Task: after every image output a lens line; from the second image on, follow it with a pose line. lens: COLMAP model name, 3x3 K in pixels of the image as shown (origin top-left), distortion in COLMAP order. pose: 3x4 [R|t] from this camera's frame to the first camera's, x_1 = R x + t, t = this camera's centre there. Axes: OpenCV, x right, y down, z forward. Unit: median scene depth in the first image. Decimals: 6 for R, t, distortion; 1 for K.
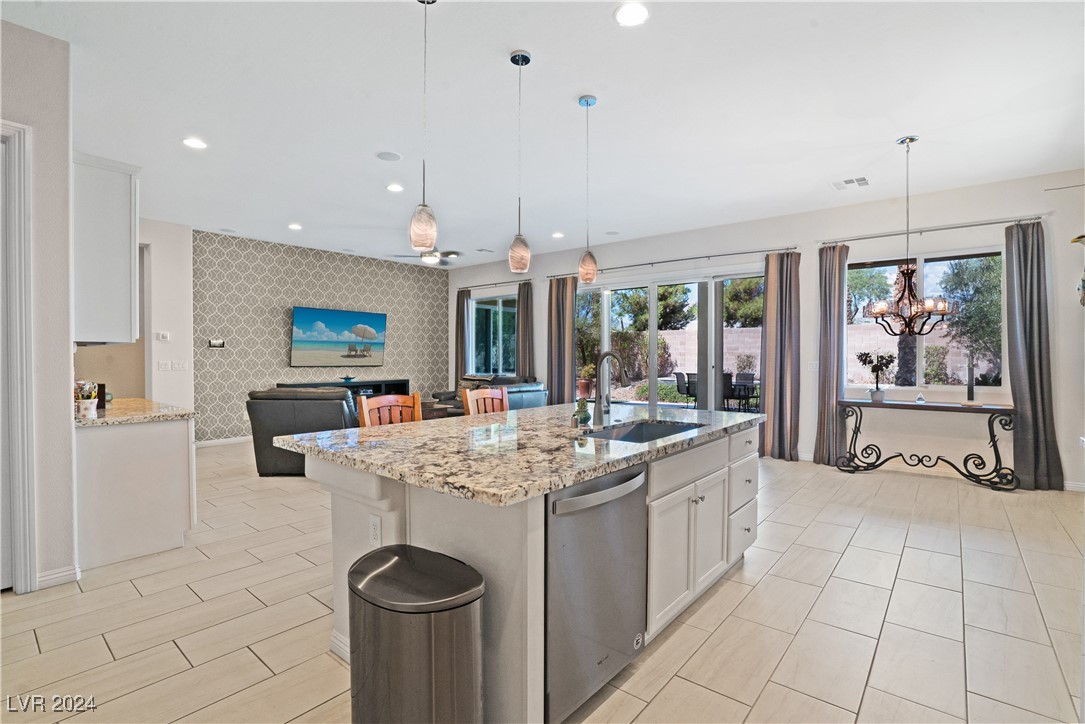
lens RADIAL K [[504.6, 0, 549.0], [0, 504.6, 360.5], [0, 0, 1]] dist [-0.060833, 0.021877]
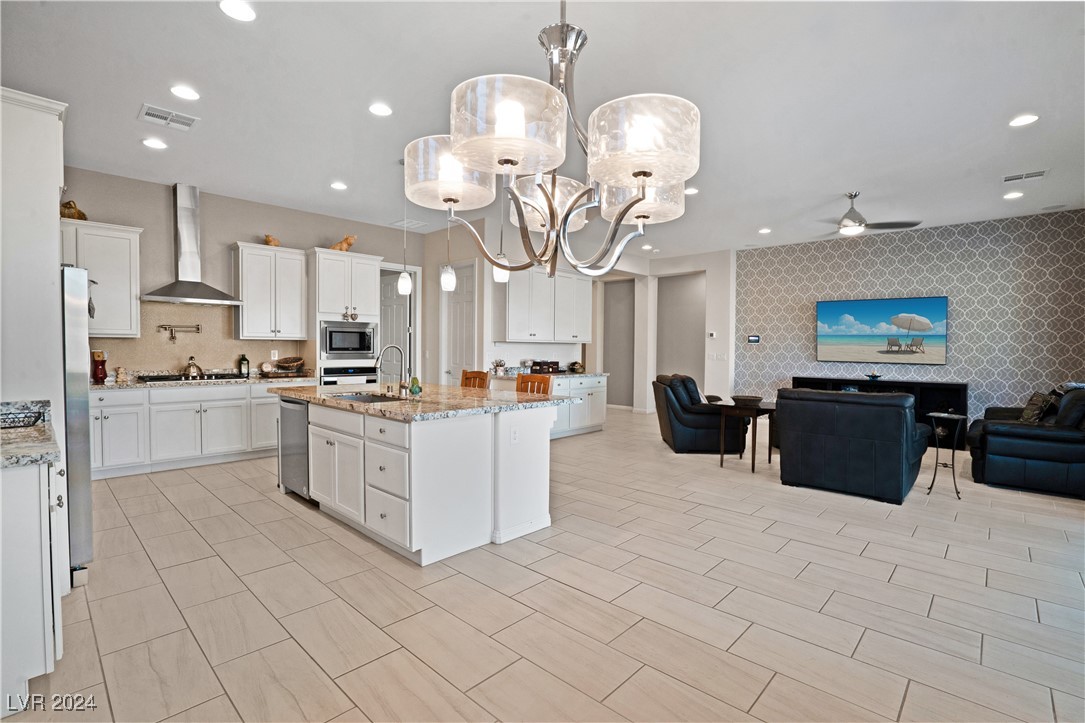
lens RADIAL K [[504.6, 0, 549.0], [0, 504.6, 360.0], [0, 0, 1]] dist [-0.060833, 0.021877]
pose [[-0.063566, 0.025769, -0.997645, 0.498701], [-0.018284, 0.999469, 0.026981, -0.007061], [0.997810, 0.019956, -0.063062, 0.498011]]
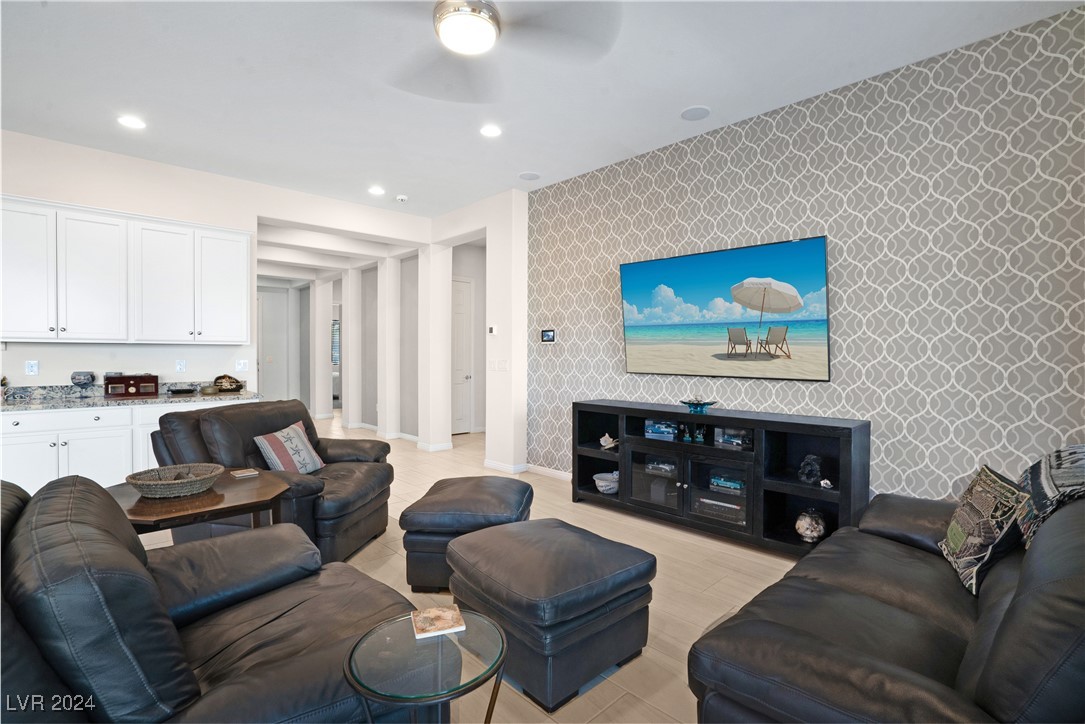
lens RADIAL K [[504.6, 0, 549.0], [0, 504.6, 360.5], [0, 0, 1]] dist [-0.060833, 0.021877]
pose [[-0.118778, 0.015152, -0.992805, 0.052383], [-0.011916, 0.999790, 0.016684, -0.009989], [0.992849, 0.013811, -0.118573, 0.938931]]
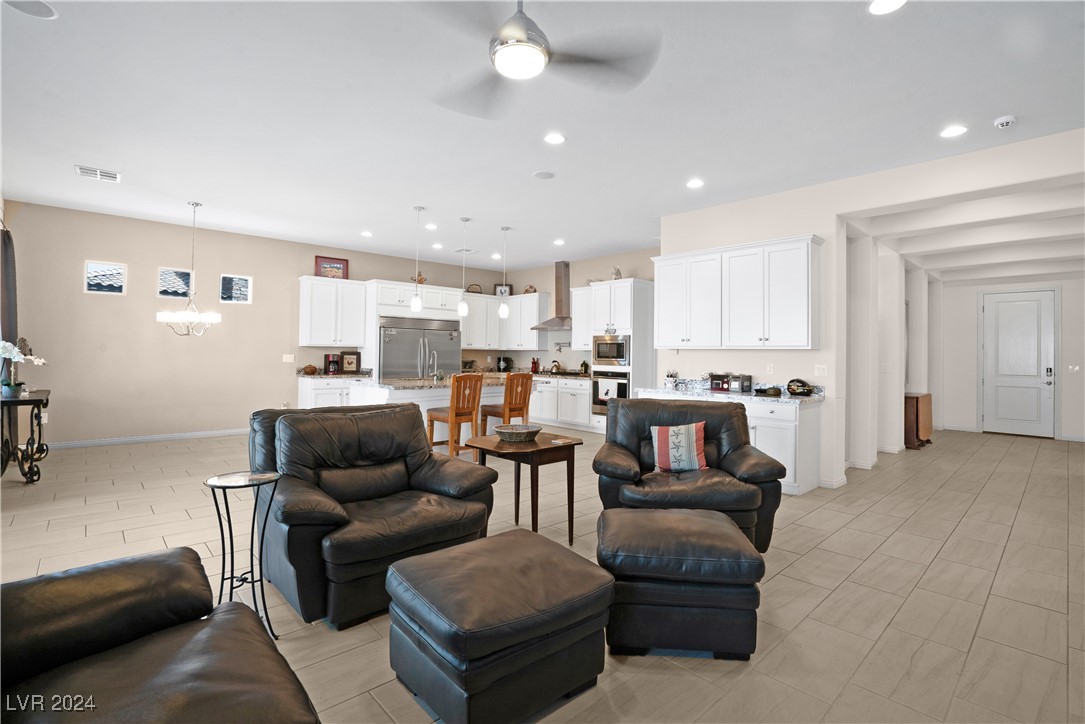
lens RADIAL K [[513.6, 0, 539.8], [0, 513.6, 343.5], [0, 0, 1]] dist [-0.097962, 0.050153]
pose [[-0.989673, -0.009803, 0.143006, -0.256372], [-0.011566, 0.999867, -0.011499, -0.010870], [-0.142874, -0.013034, -0.989655, 1.141178]]
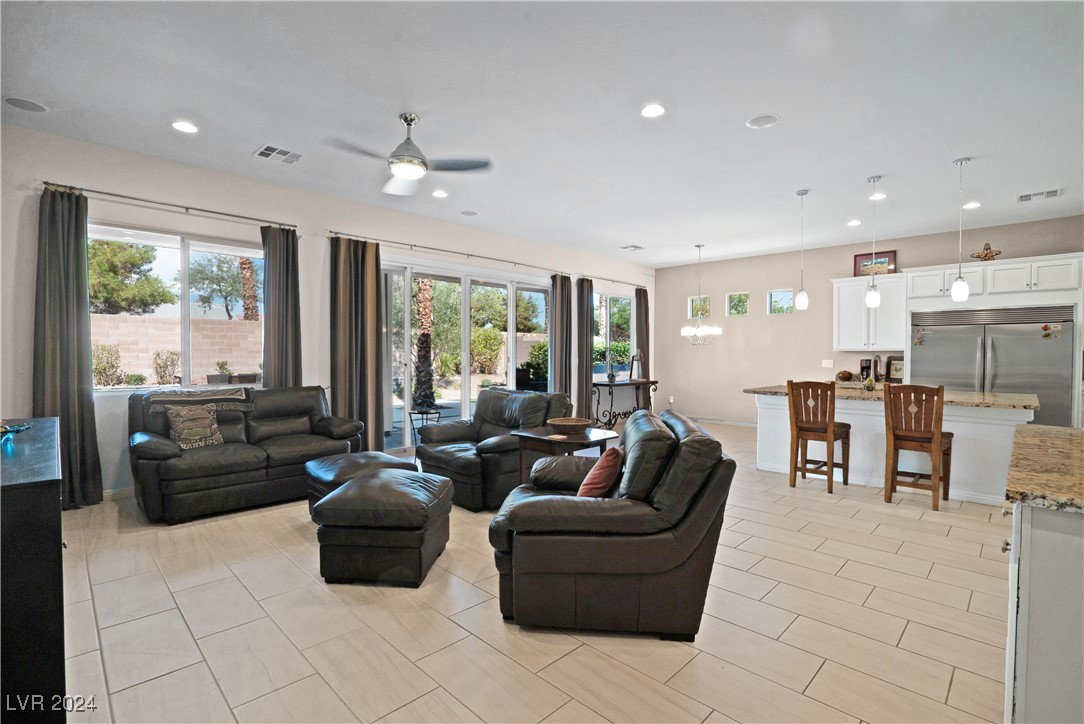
lens RADIAL K [[504.1, 0, 548.5], [0, 504.1, 360.5], [0, 0, 1]] dist [-0.060833, 0.021877]
pose [[0.091588, -0.011255, 0.995733, -0.649516], [0.004013, 0.999932, 0.010934, -0.006398], [-0.995789, 0.002994, 0.091626, 0.693176]]
